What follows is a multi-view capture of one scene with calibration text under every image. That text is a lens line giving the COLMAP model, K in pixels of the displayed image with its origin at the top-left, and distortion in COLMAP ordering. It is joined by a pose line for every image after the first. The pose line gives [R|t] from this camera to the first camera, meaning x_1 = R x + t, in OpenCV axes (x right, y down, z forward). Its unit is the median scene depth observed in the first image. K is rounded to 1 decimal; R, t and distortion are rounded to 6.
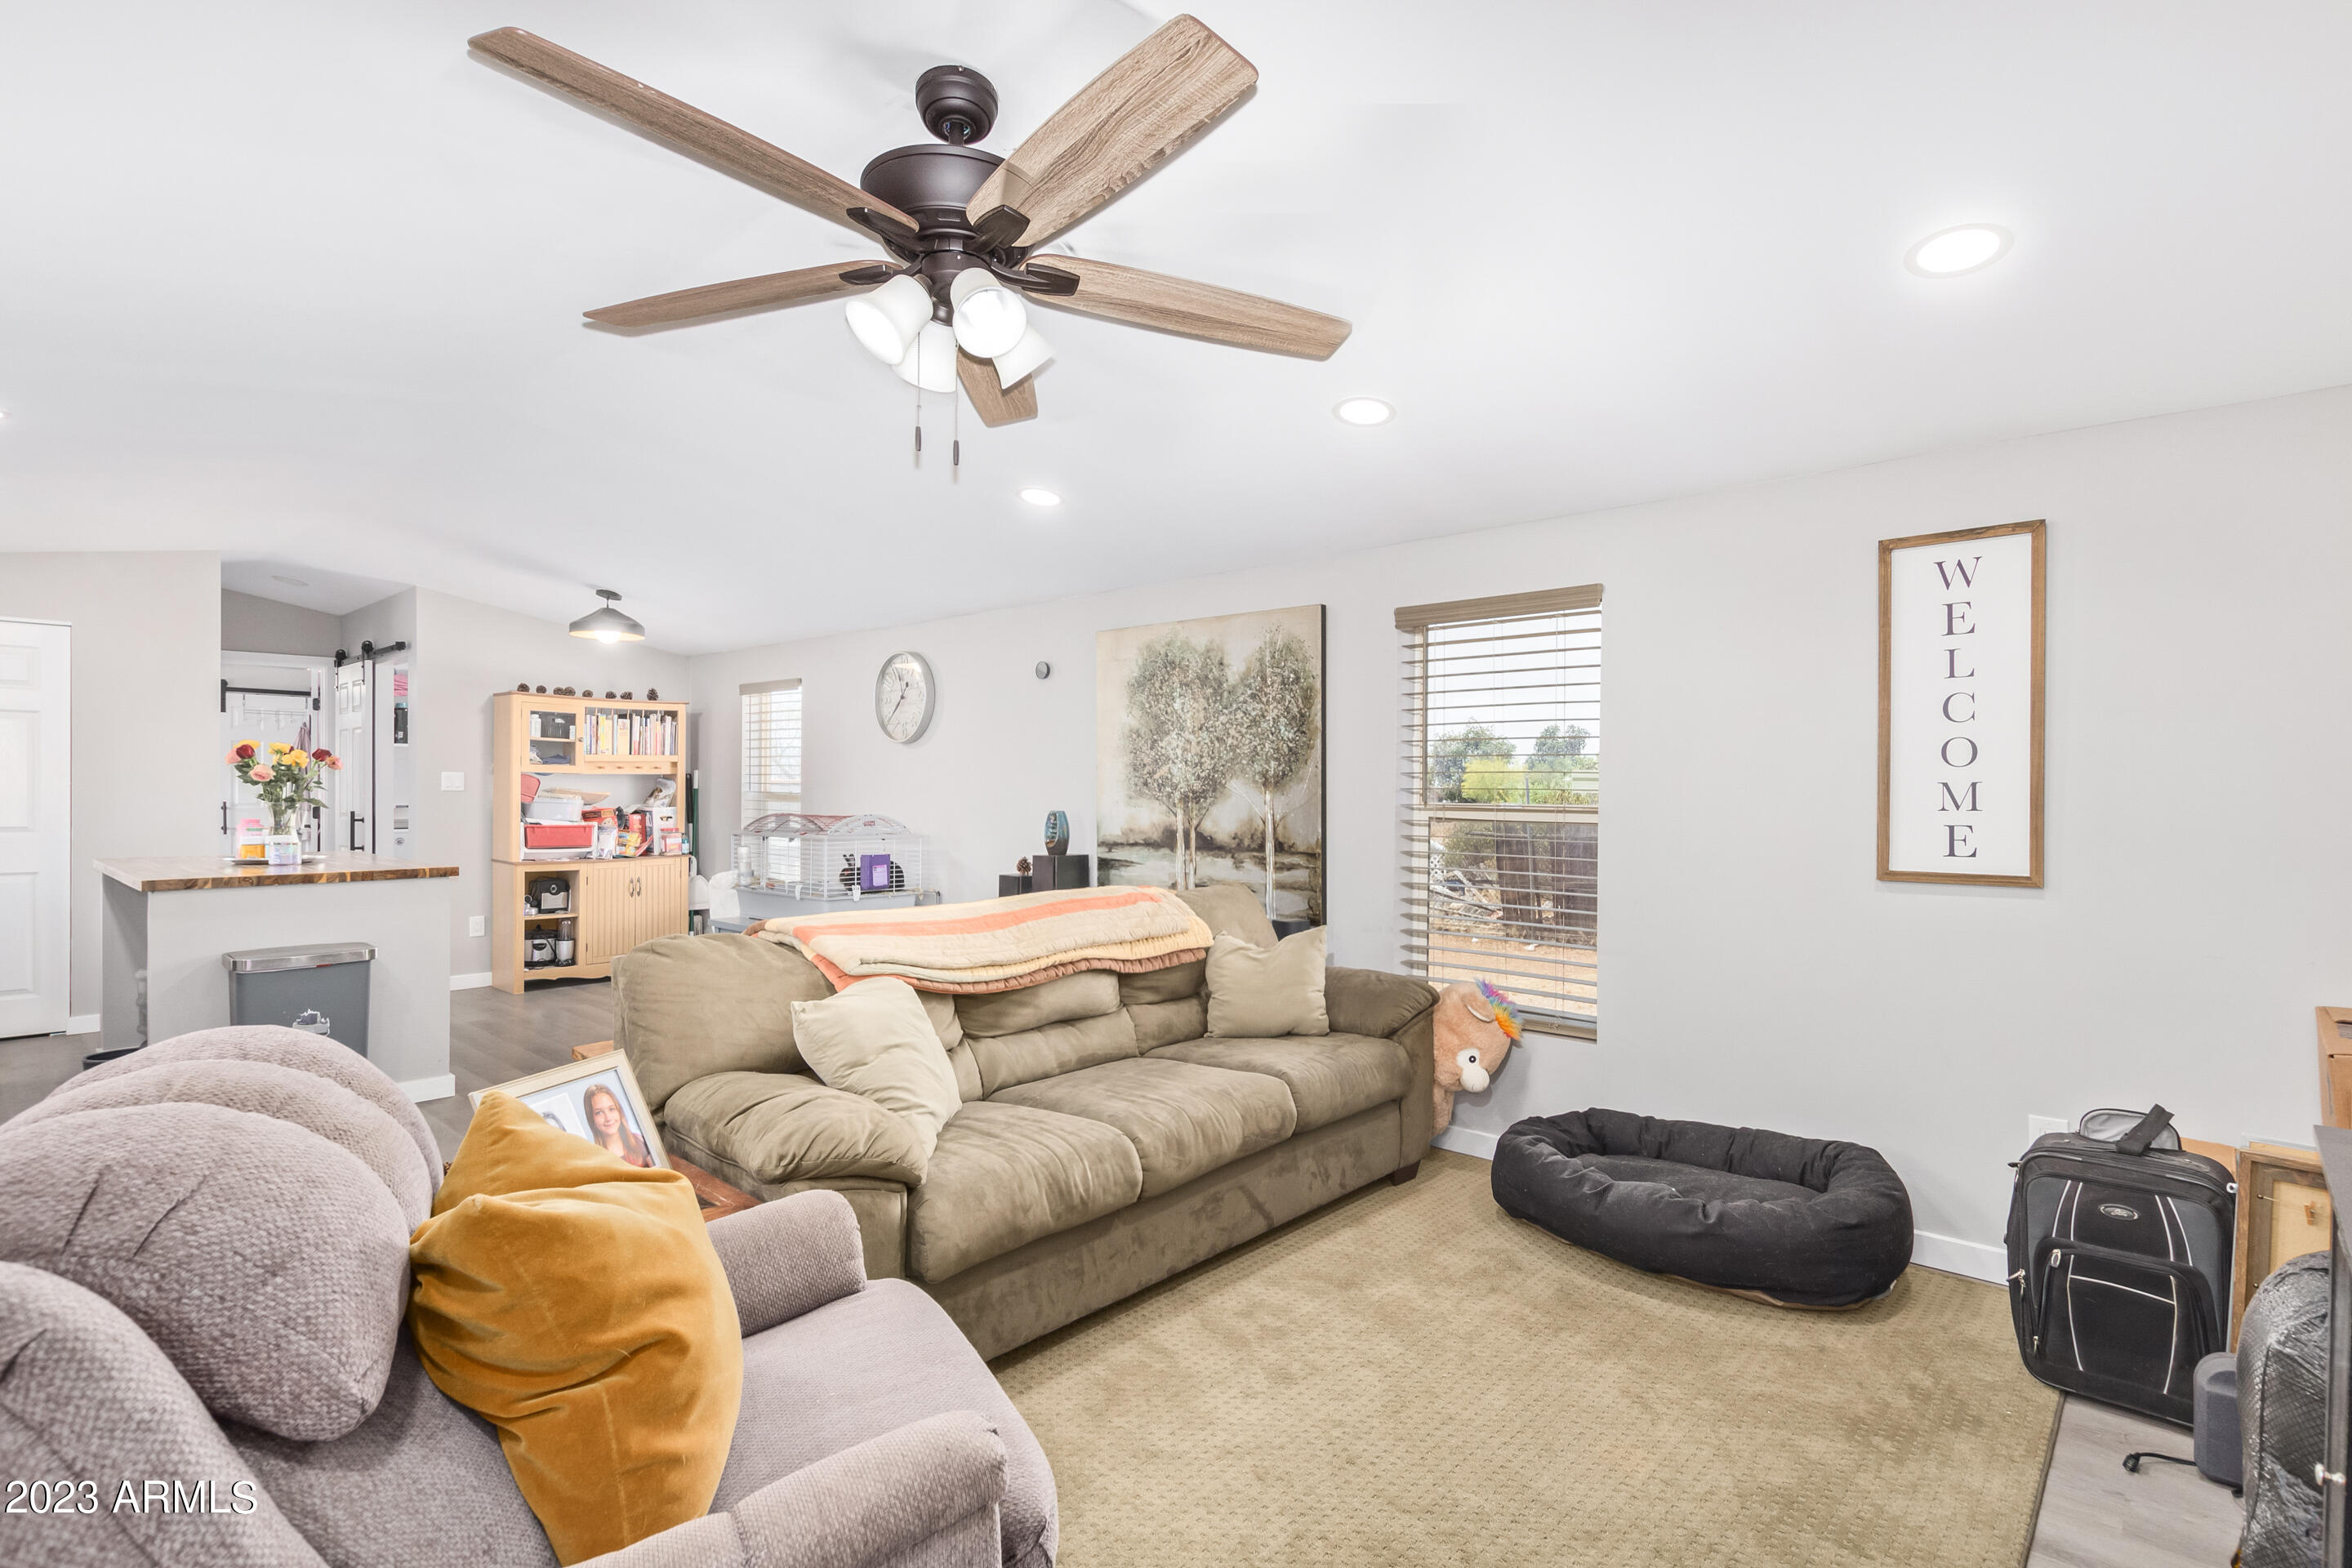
lens RADIAL K [[1096.4, 0, 1169.4], [0, 1096.4, 791.7], [0, 0, 1]] dist [0.000839, -0.000031]
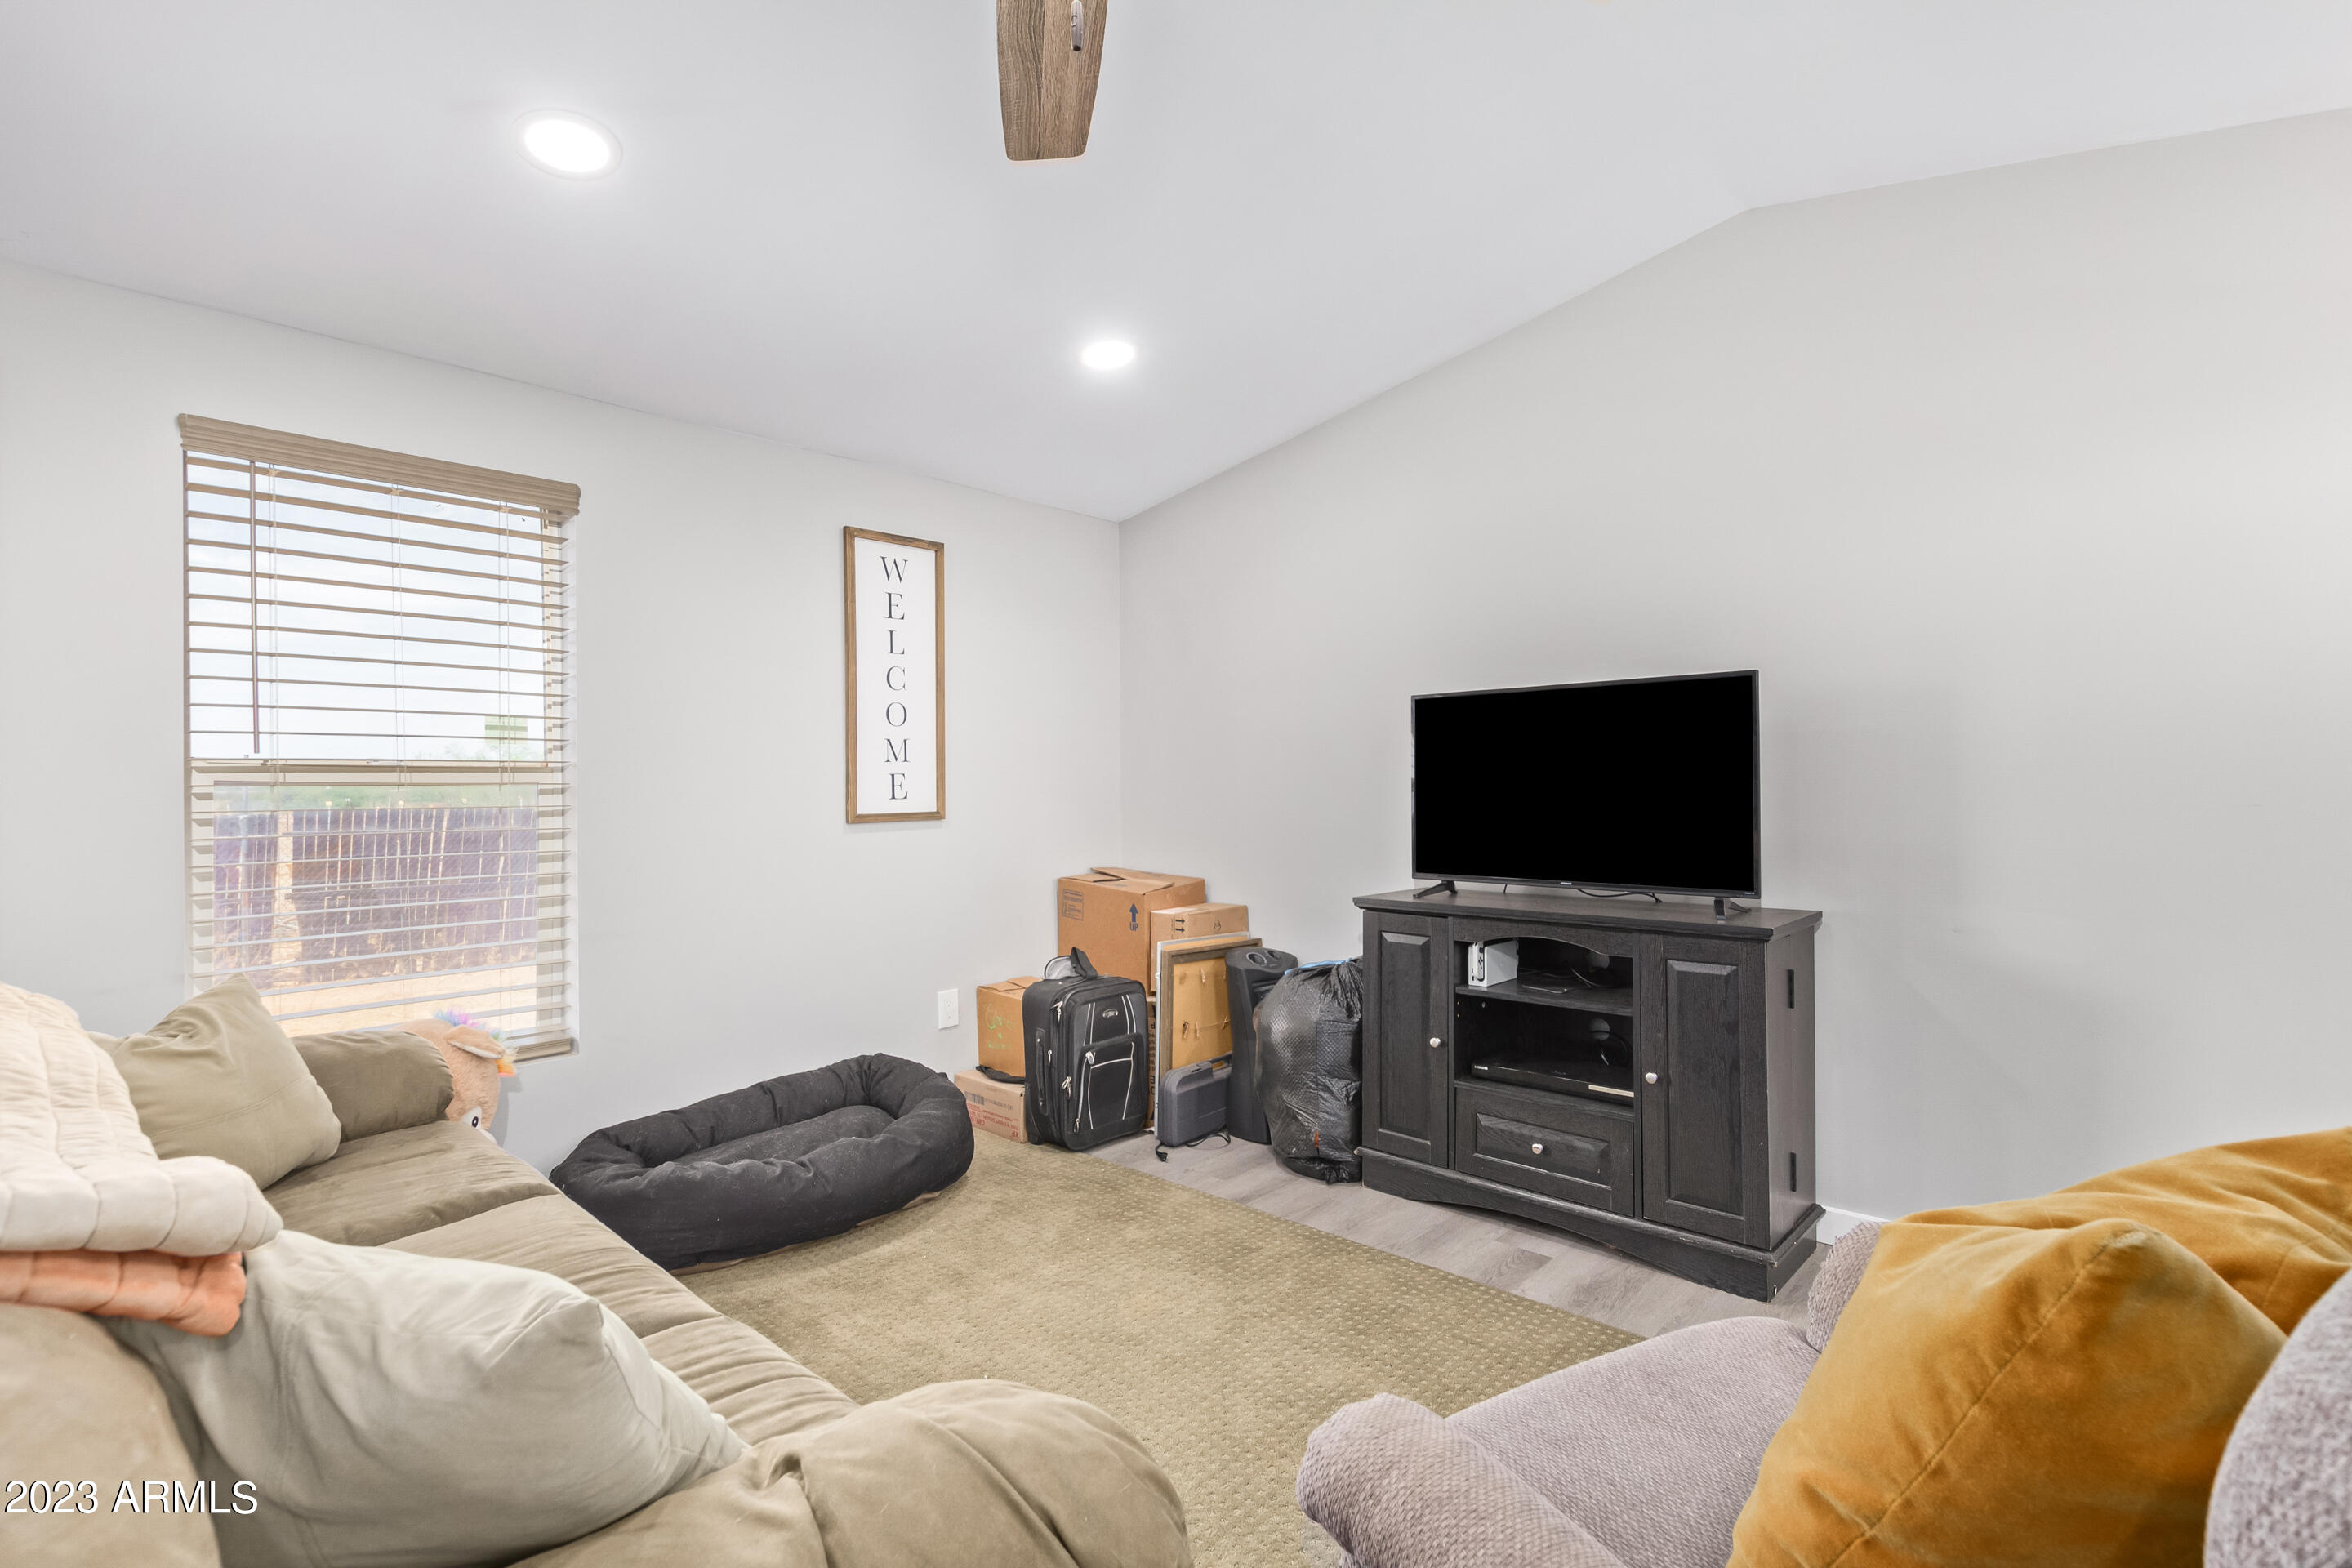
lens RADIAL K [[1096.4, 0, 1169.4], [0, 1096.4, 791.7], [0, 0, 1]] dist [0.000839, -0.000031]
pose [[0.004131, -0.009424, 0.999947, -0.514408], [0.014276, 0.999854, 0.009364, 0.043626], [-0.999890, 0.014237, 0.004265, 0.689454]]
